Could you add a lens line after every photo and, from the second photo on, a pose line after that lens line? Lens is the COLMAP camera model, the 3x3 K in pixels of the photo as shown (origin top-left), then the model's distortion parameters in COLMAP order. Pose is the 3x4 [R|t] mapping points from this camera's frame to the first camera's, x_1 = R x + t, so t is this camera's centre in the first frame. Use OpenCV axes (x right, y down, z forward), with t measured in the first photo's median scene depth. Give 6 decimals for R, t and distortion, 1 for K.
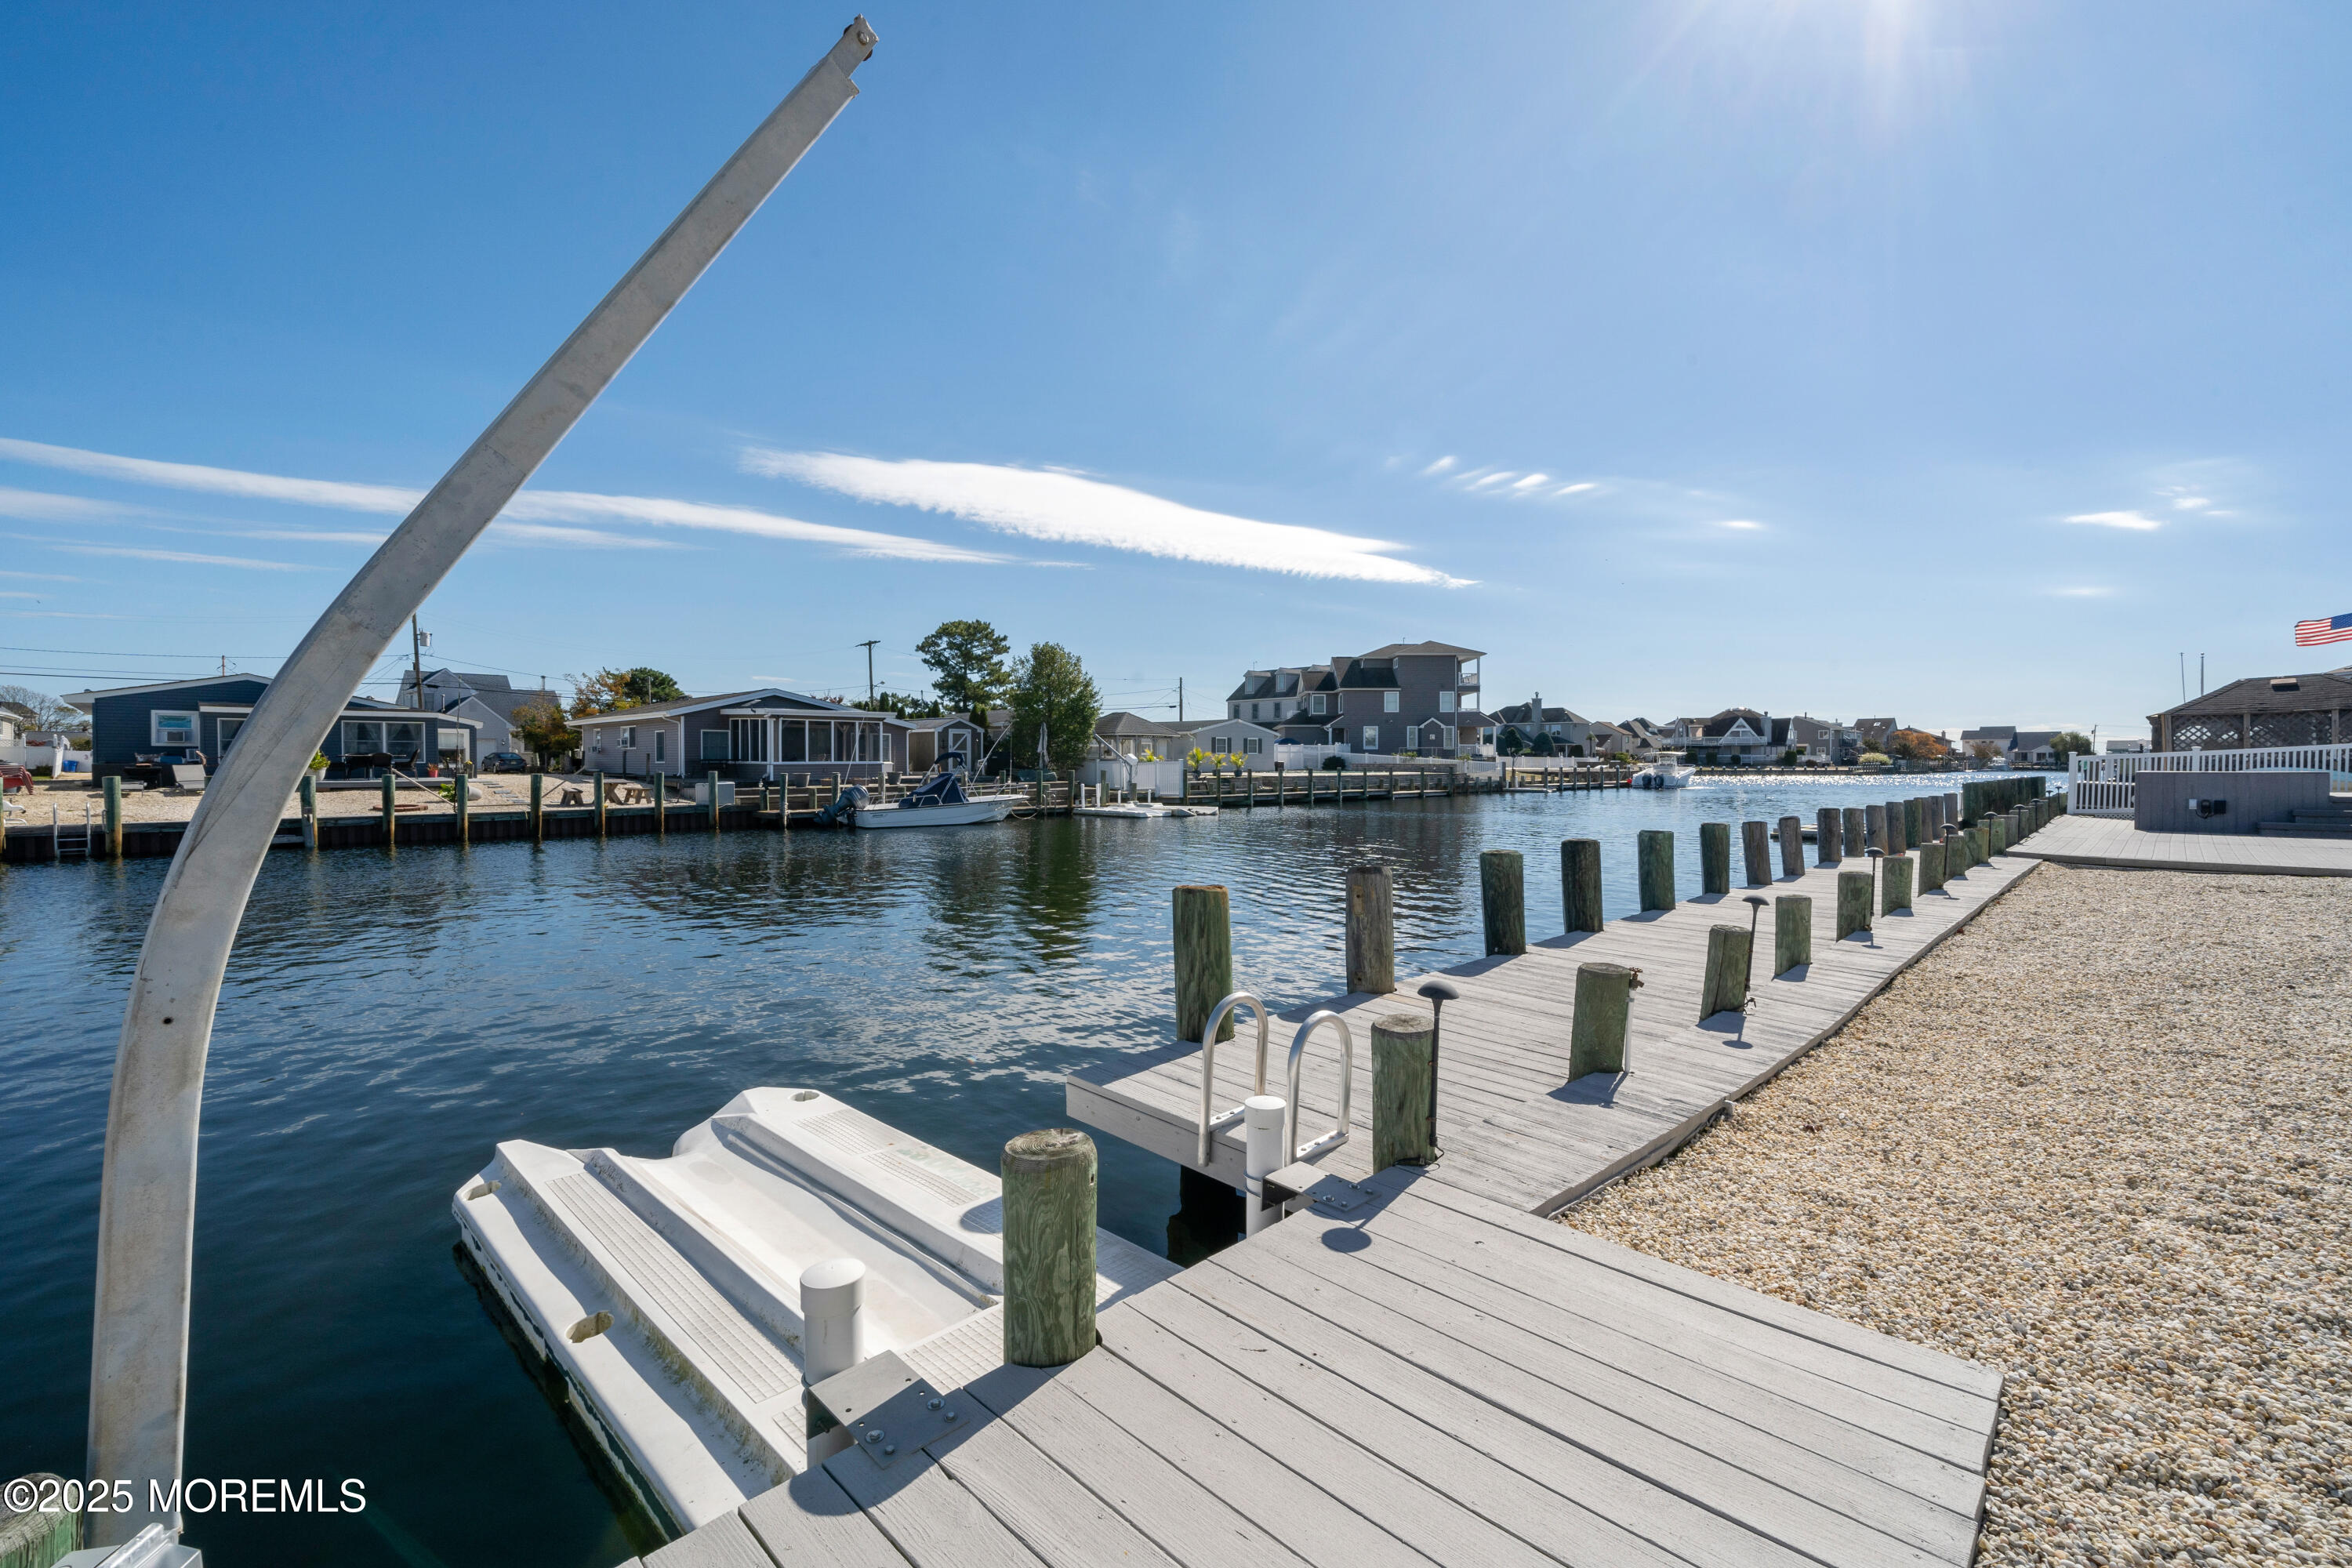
lens RADIAL K [[976.5, 0, 1176.0], [0, 976.5, 784.0], [0, 0, 1]] dist [-0.001885, -0.000087]
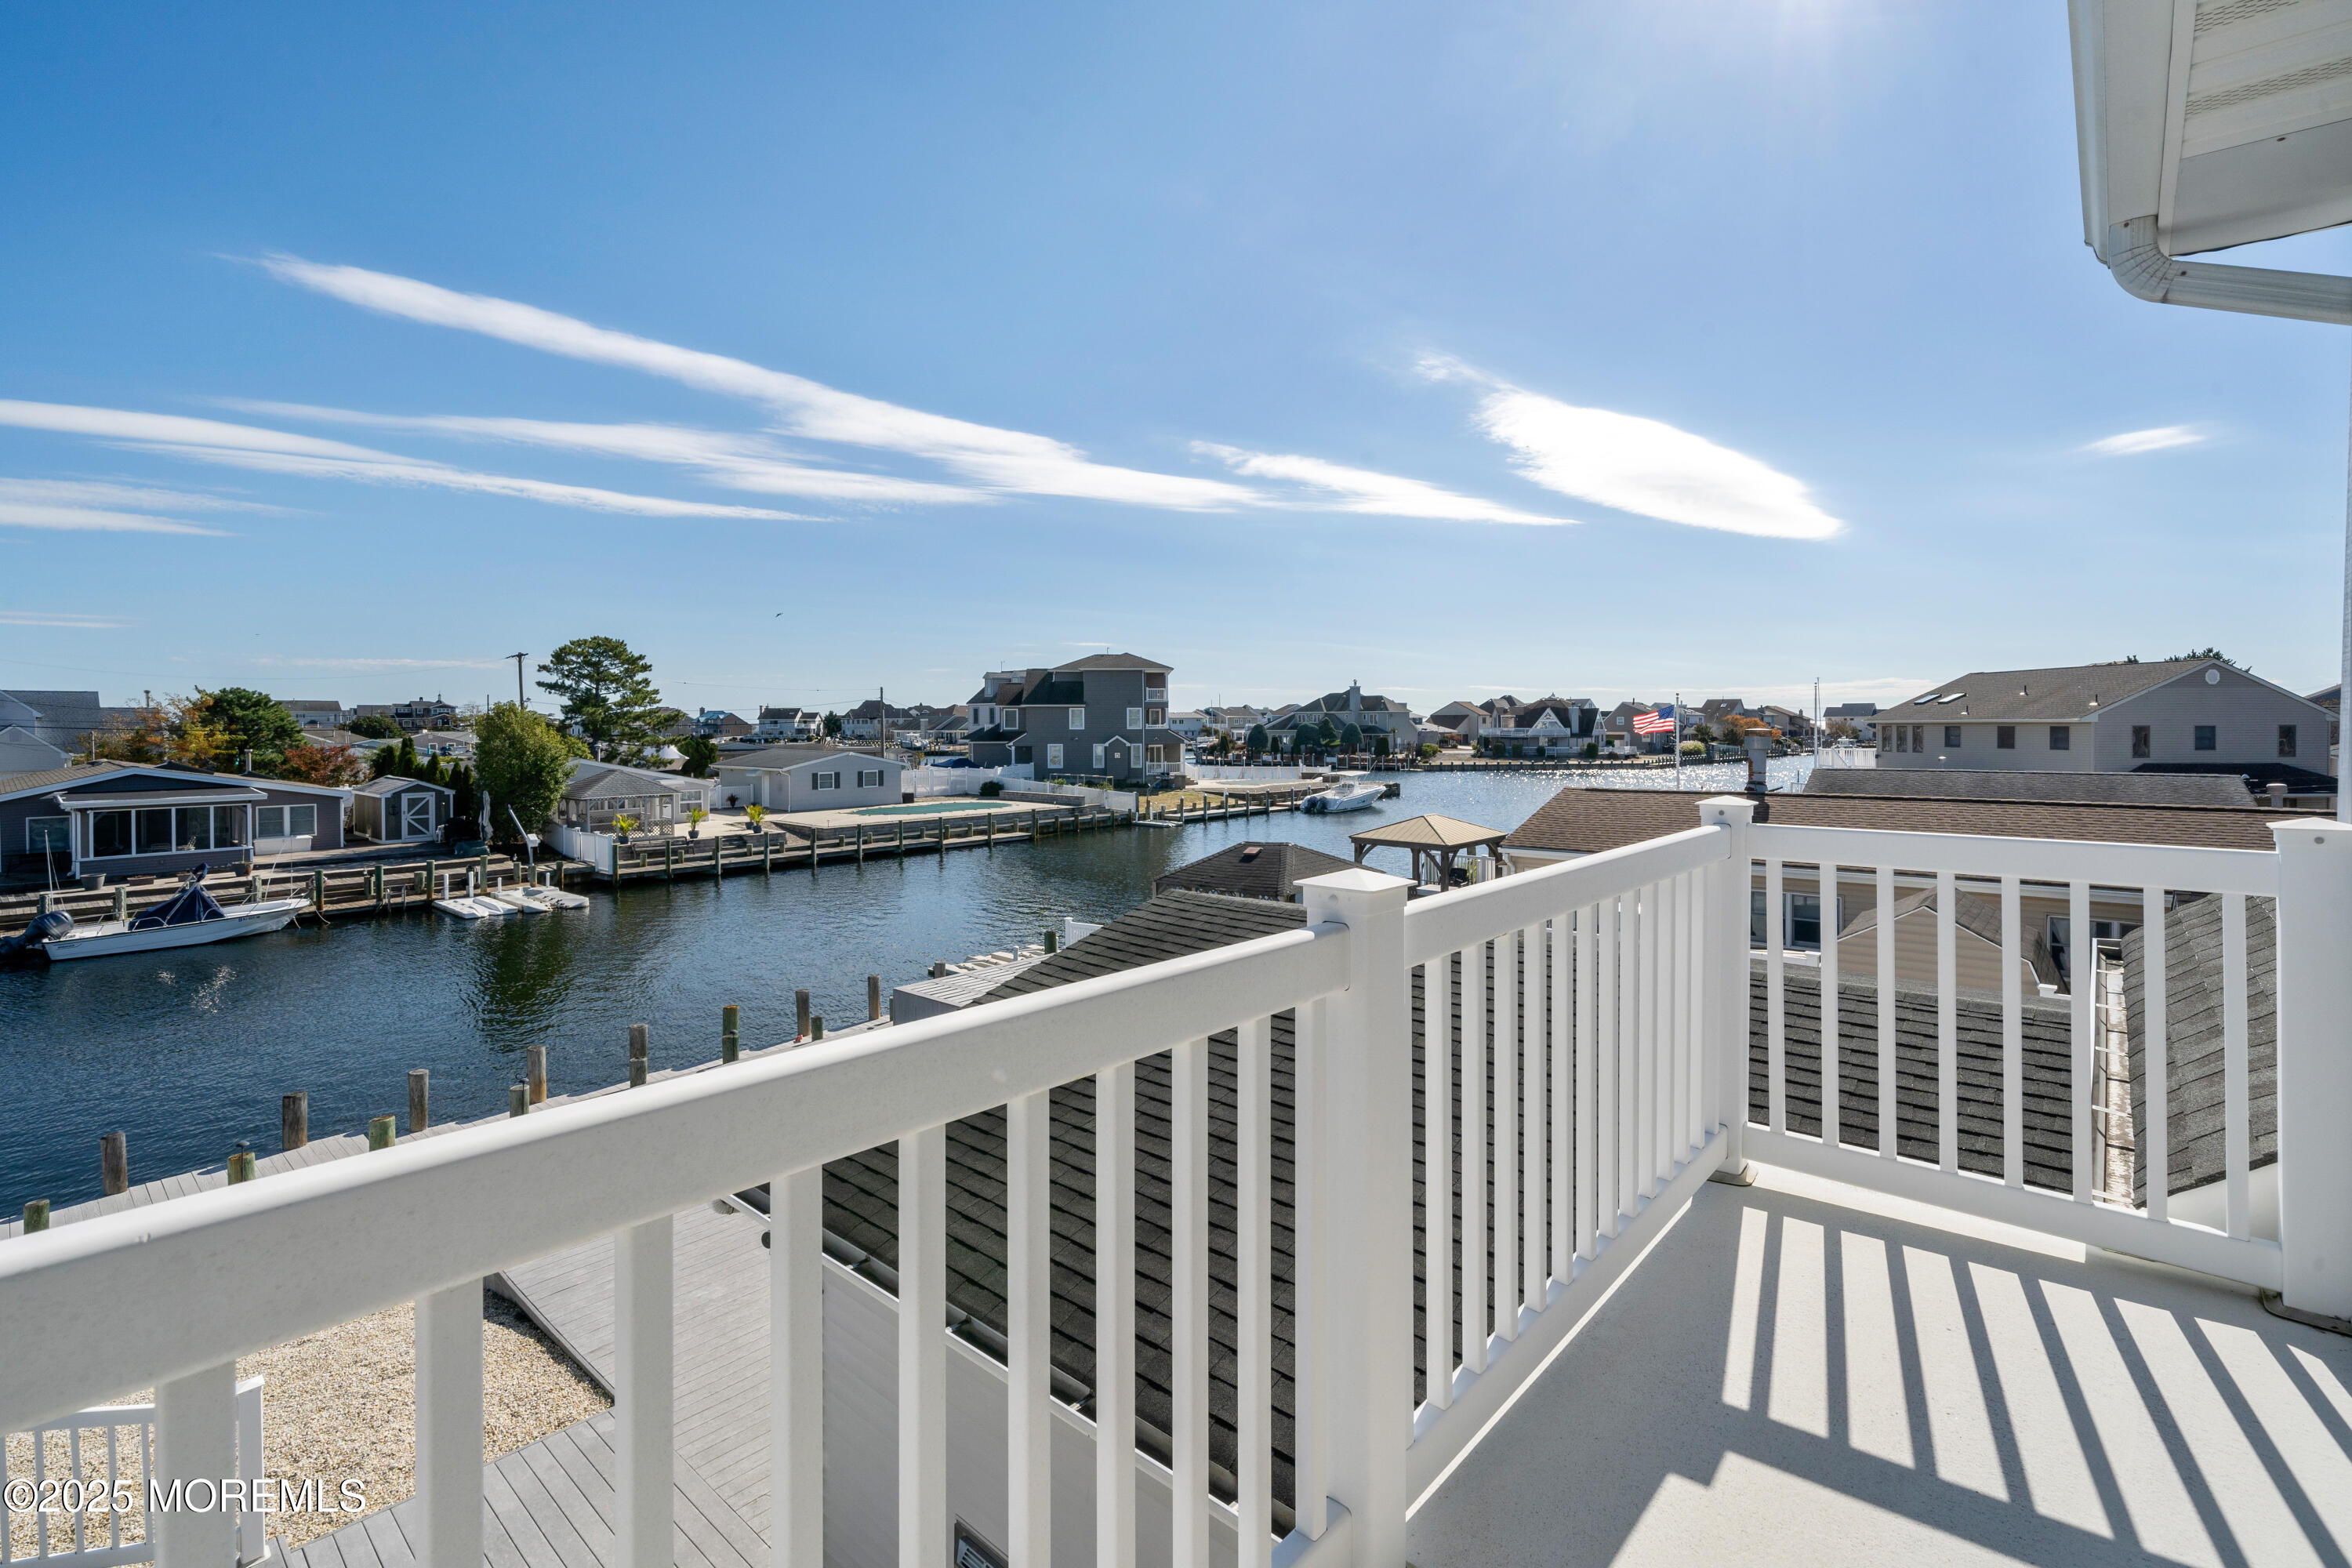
lens RADIAL K [[1043.1, 0, 1180.1], [0, 1043.1, 717.8], [0, 0, 1]] dist [0.002496, 0.000454]
pose [[0.997674, -0.005779, 0.067918, 0.245874], [0.007819, 0.999525, -0.029801, -0.052322], [-0.067714, 0.030263, 0.997246, -0.022718]]
